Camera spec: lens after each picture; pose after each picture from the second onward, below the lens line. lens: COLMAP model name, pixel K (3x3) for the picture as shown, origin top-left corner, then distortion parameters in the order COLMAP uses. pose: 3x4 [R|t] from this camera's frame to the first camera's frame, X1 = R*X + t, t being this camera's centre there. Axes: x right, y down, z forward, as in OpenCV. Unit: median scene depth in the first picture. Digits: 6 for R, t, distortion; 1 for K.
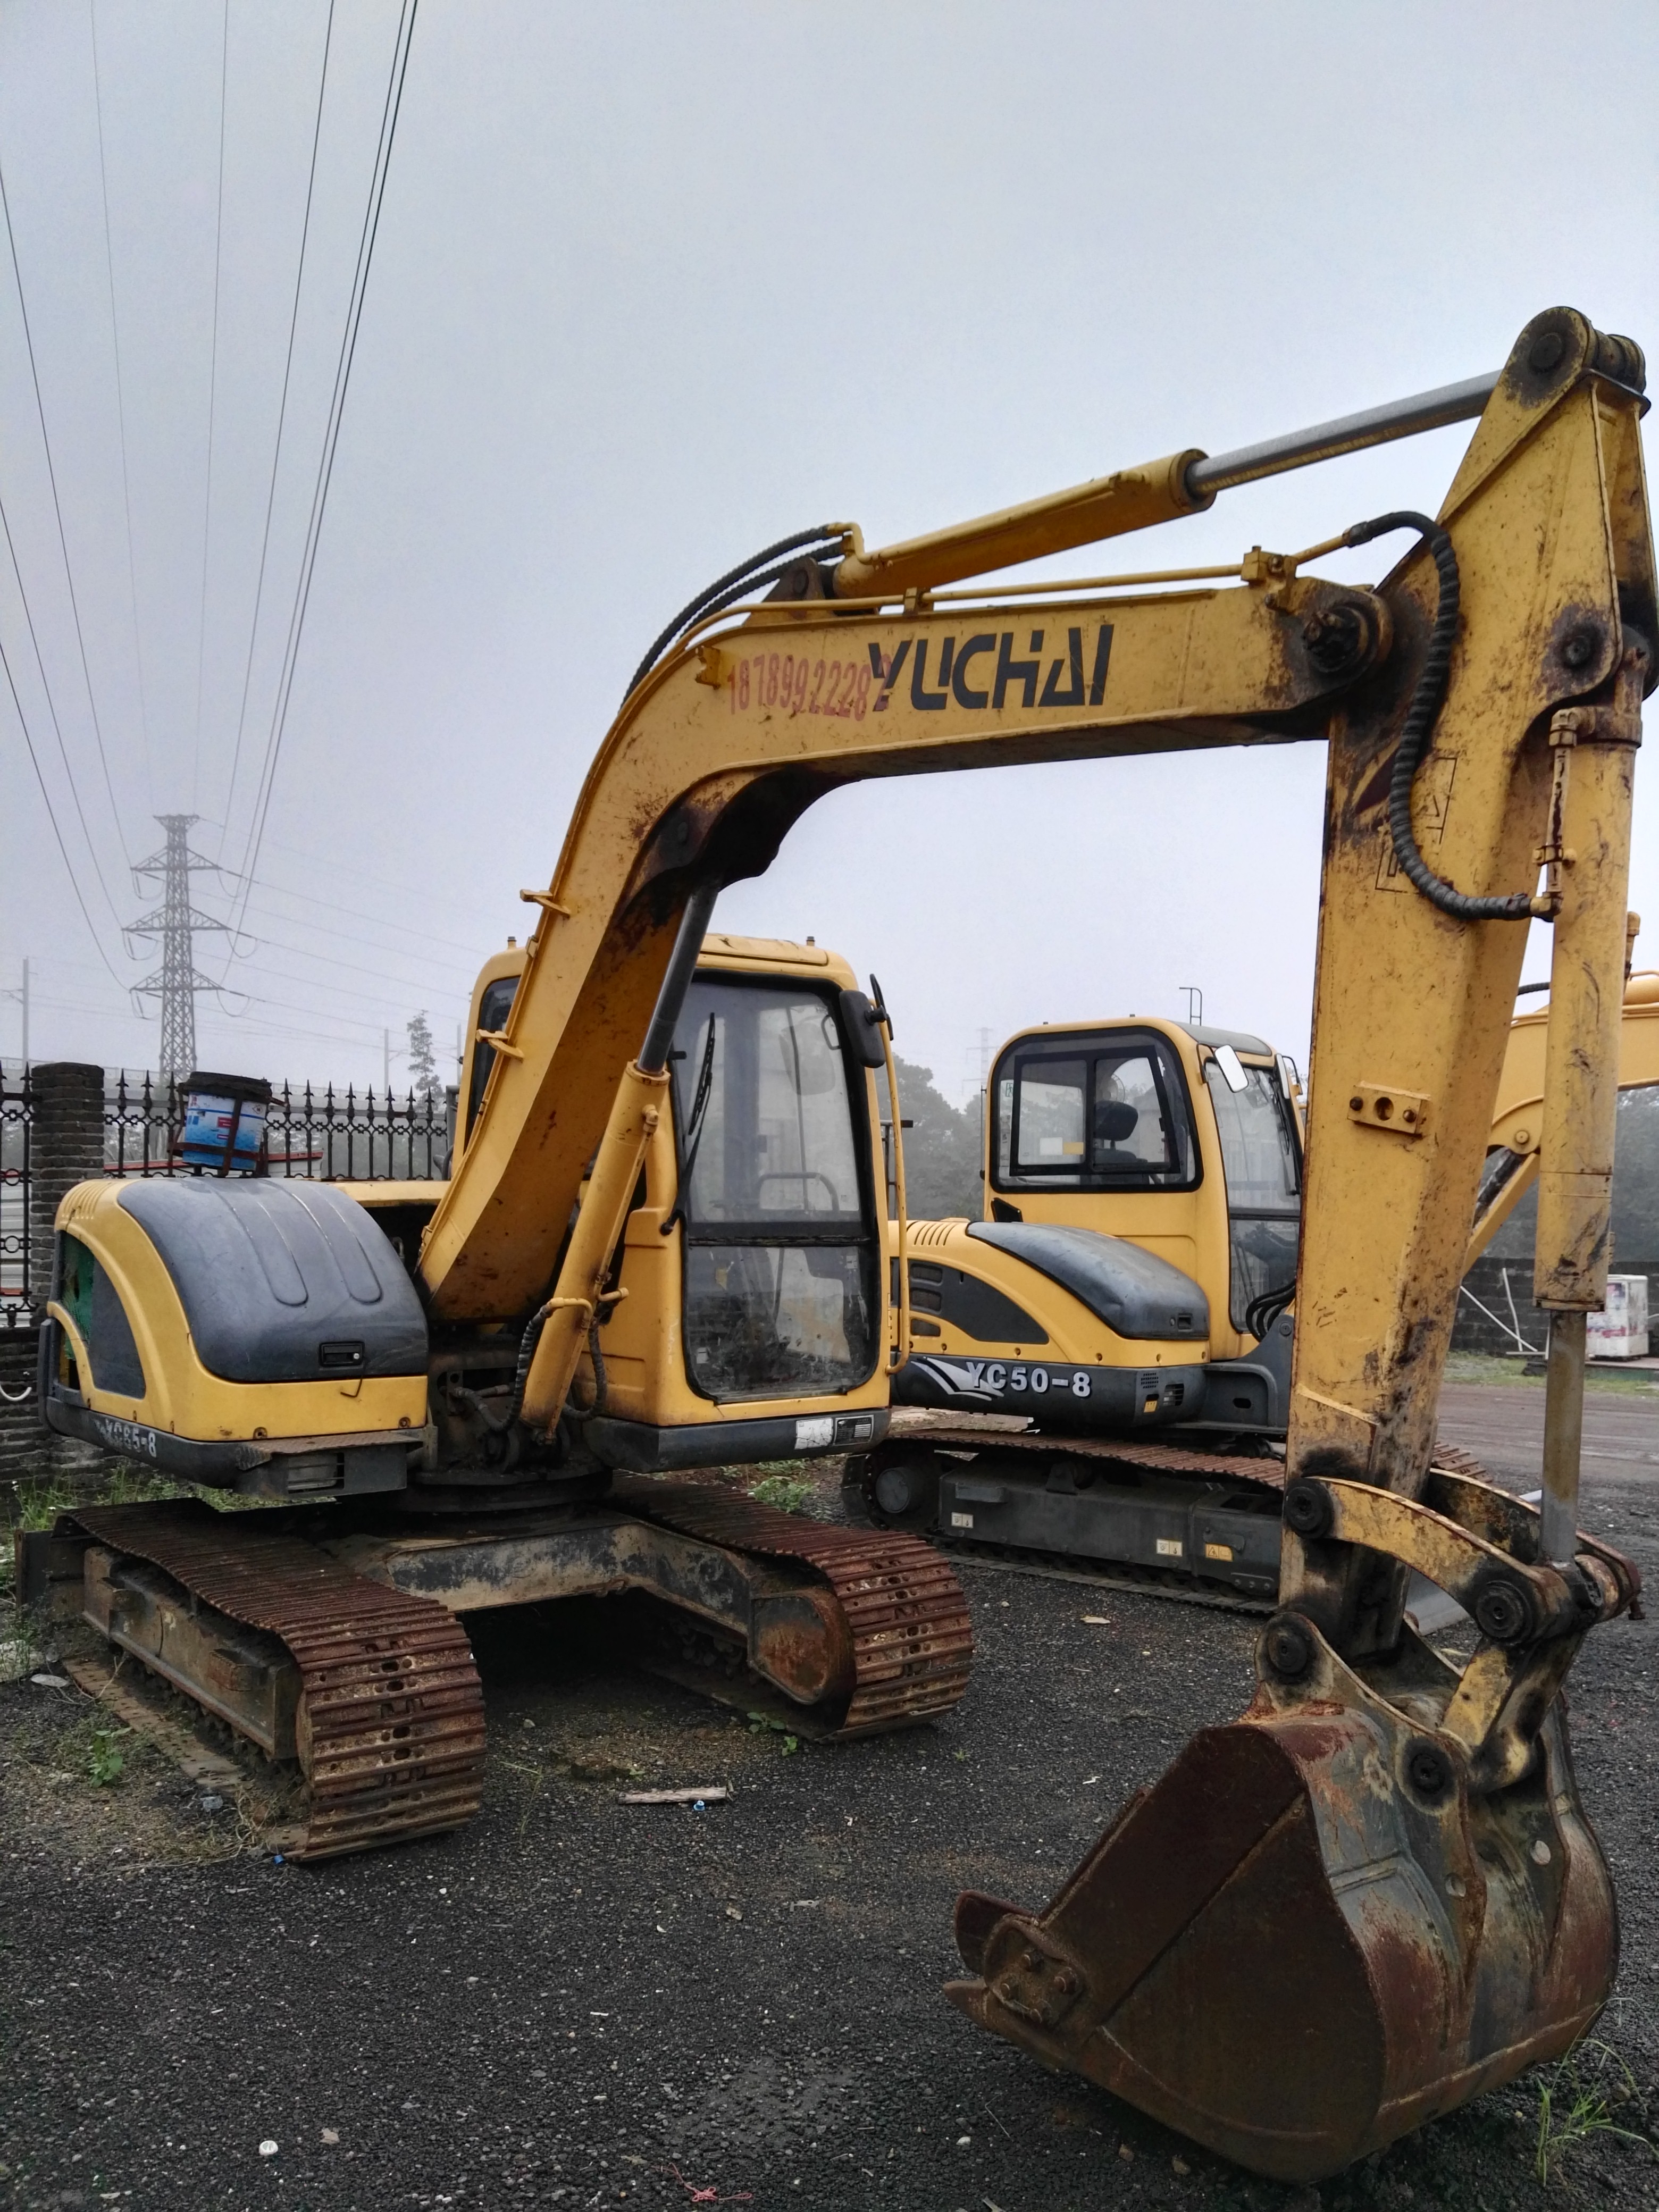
lens RADIAL K [[1826.2, 0, 840.4], [0, 1826.2, 1111.7], [0, 0, 1]] dist [0.084278, -0.014543]
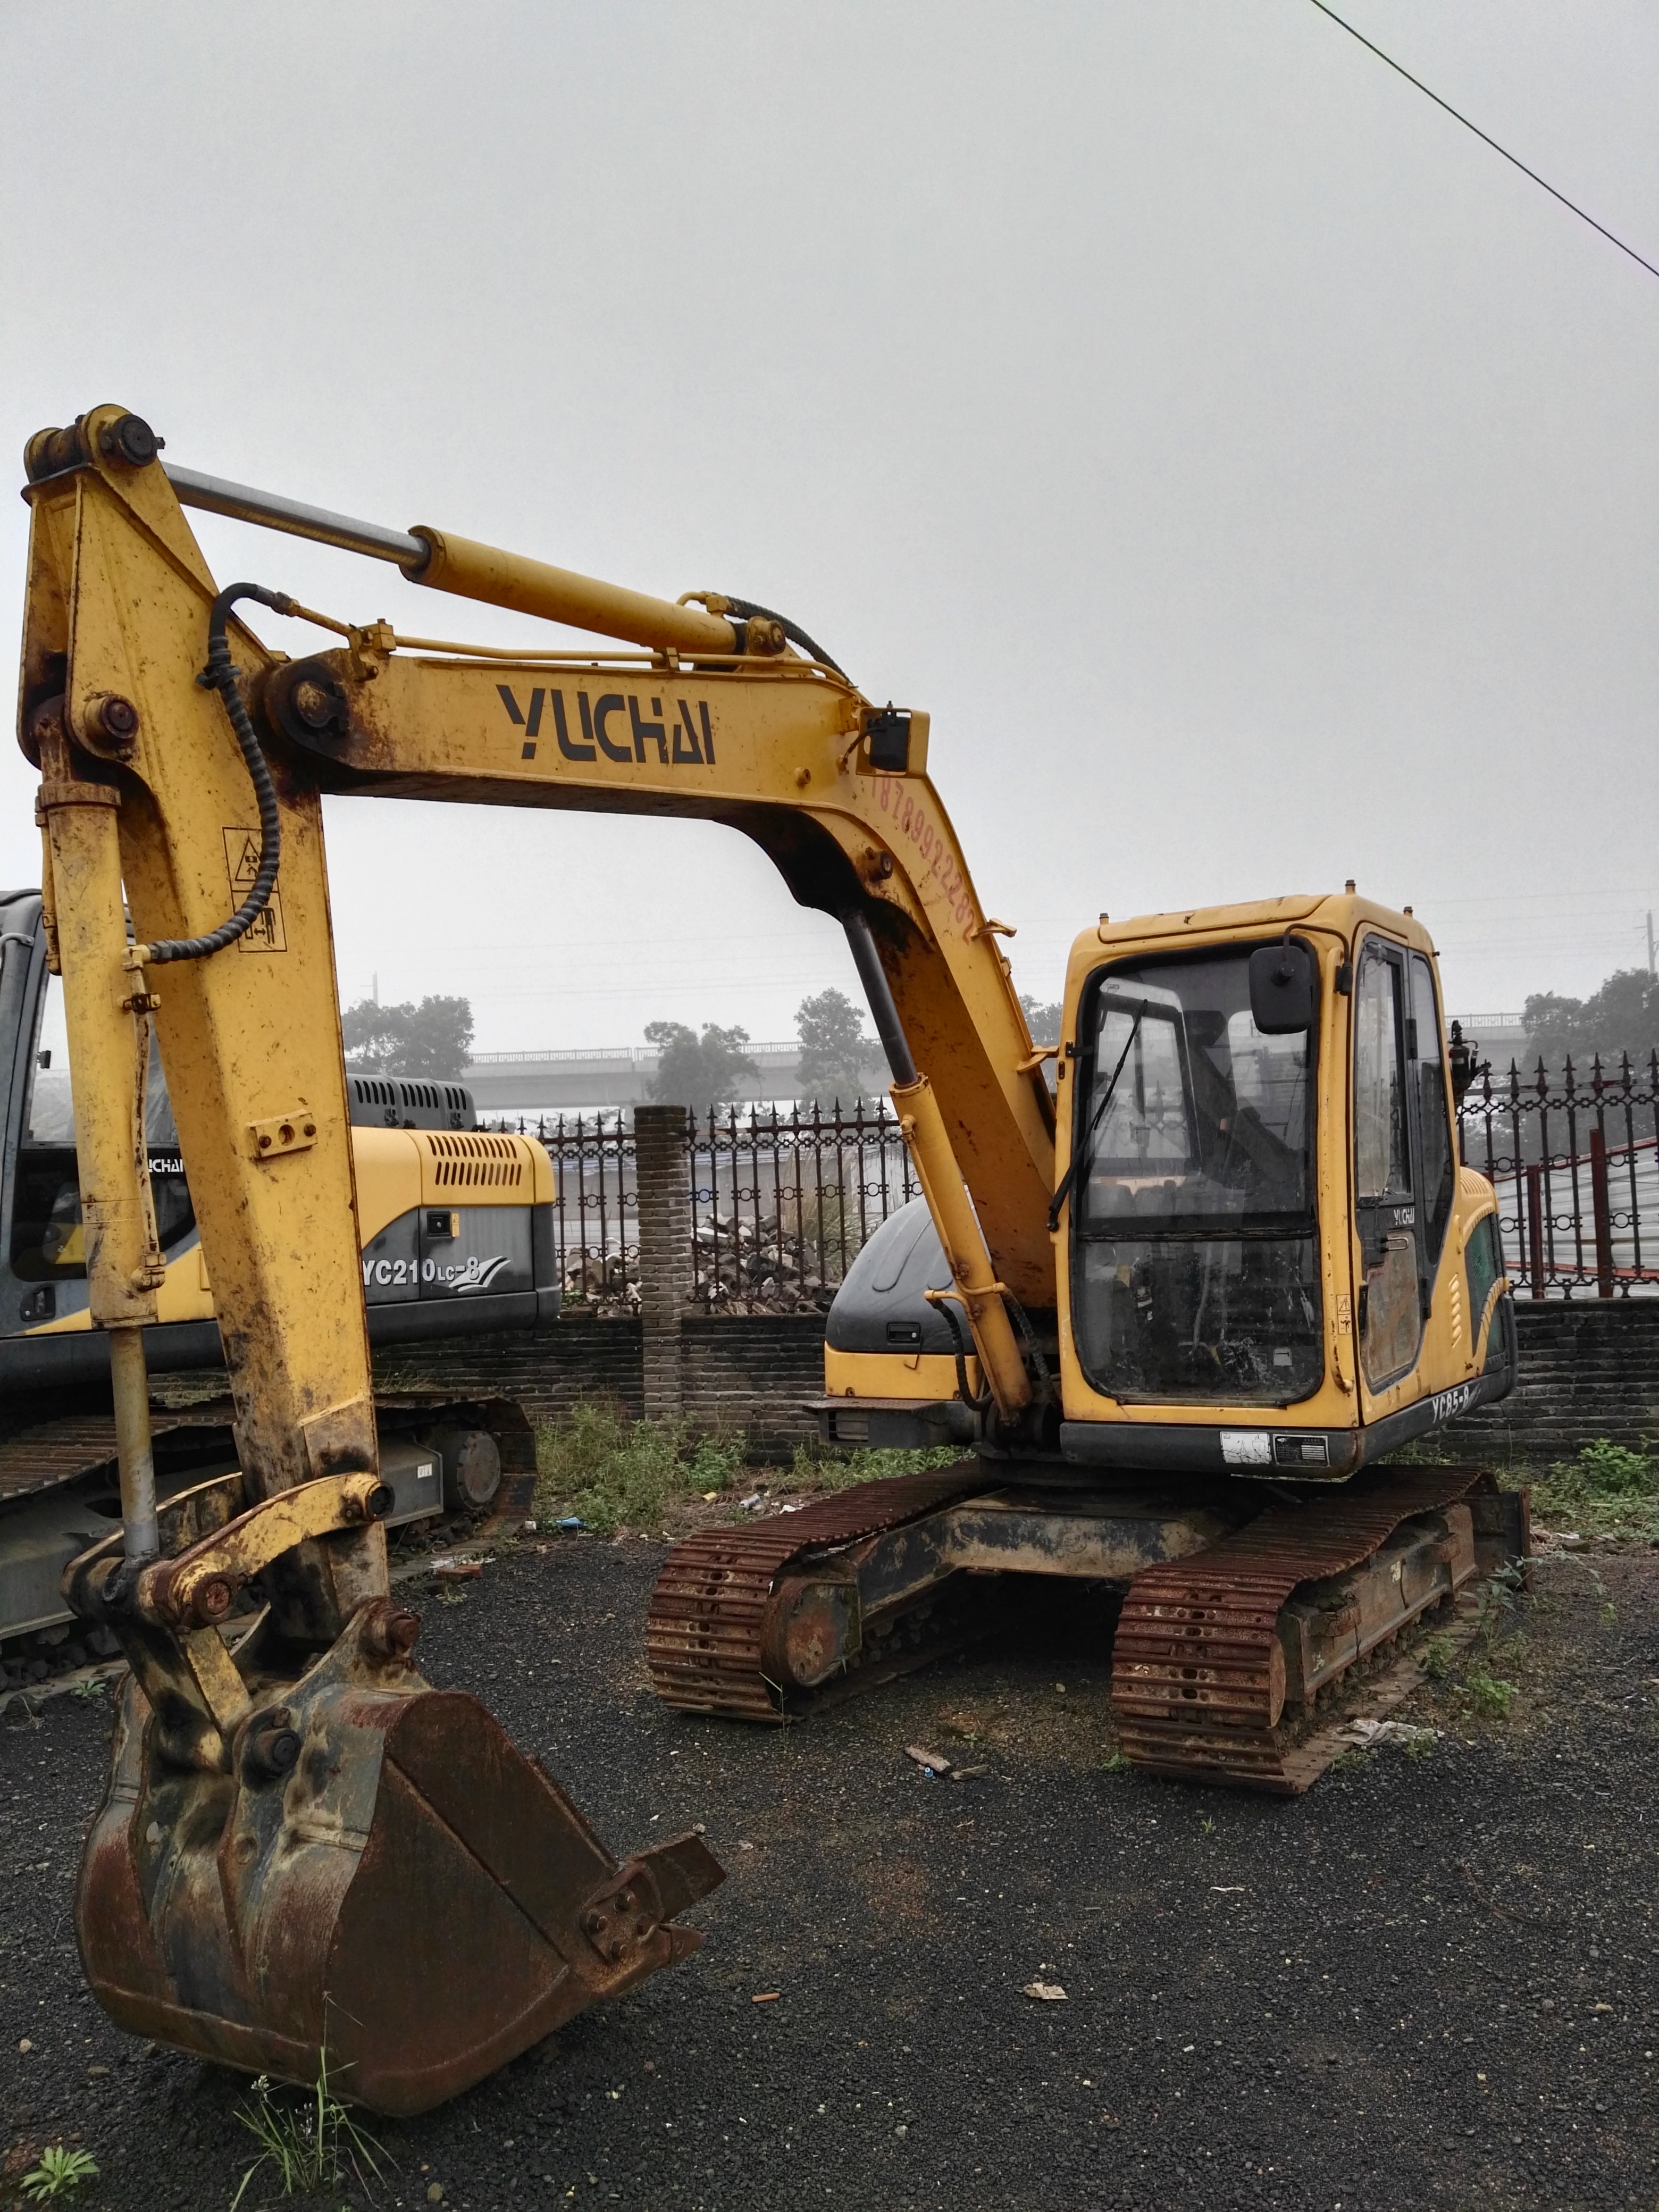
lens RADIAL K [[1826.2, 0, 838.2], [0, 1826.2, 1125.5], [0, 0, 1]] dist [0.084278, -0.014543]
pose [[0.360754, -0.062896, -0.930538, 0.811910], [0.086143, 0.995706, -0.033904, 0.033140], [0.928674, -0.067928, 0.364623, 0.523973]]
